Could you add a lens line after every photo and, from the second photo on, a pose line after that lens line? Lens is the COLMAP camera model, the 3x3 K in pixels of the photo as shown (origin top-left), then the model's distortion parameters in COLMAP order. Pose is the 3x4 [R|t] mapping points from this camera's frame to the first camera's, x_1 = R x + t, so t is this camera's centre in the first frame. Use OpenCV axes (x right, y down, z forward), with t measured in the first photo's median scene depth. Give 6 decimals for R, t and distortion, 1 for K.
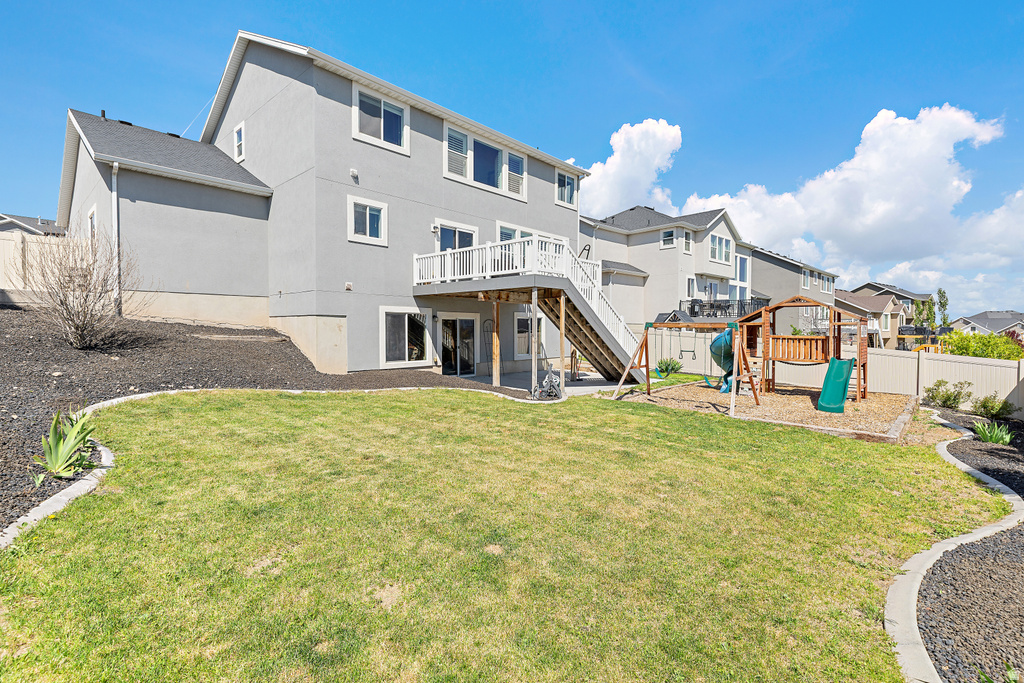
lens RADIAL K [[457.8, 0, 512.0], [0, 457.8, 341.5], [0, 0, 1]] dist [-0.000655, -0.000520]
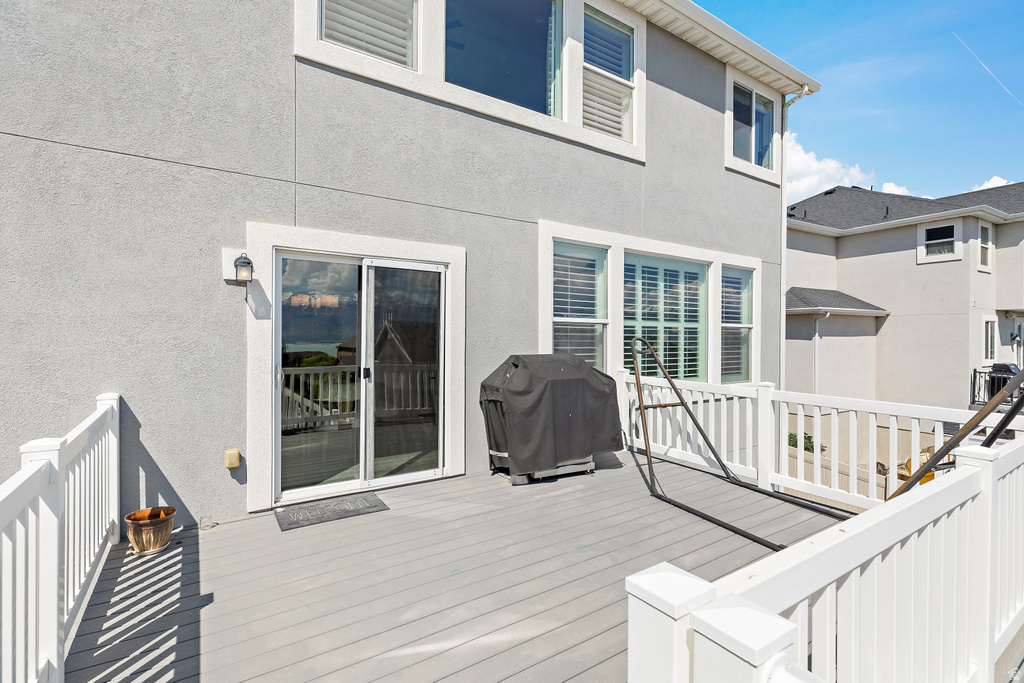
lens RADIAL K [[473.7, 0, 513.6], [0, 473.7, 337.8], [0, 0, 1]] dist [0.000130, -0.000112]
pose [[0.973246, 0.006310, -0.229680, 0.018229], [-0.012143, 0.999638, -0.023990, -0.151690], [0.229445, 0.026138, 0.972971, 0.586162]]
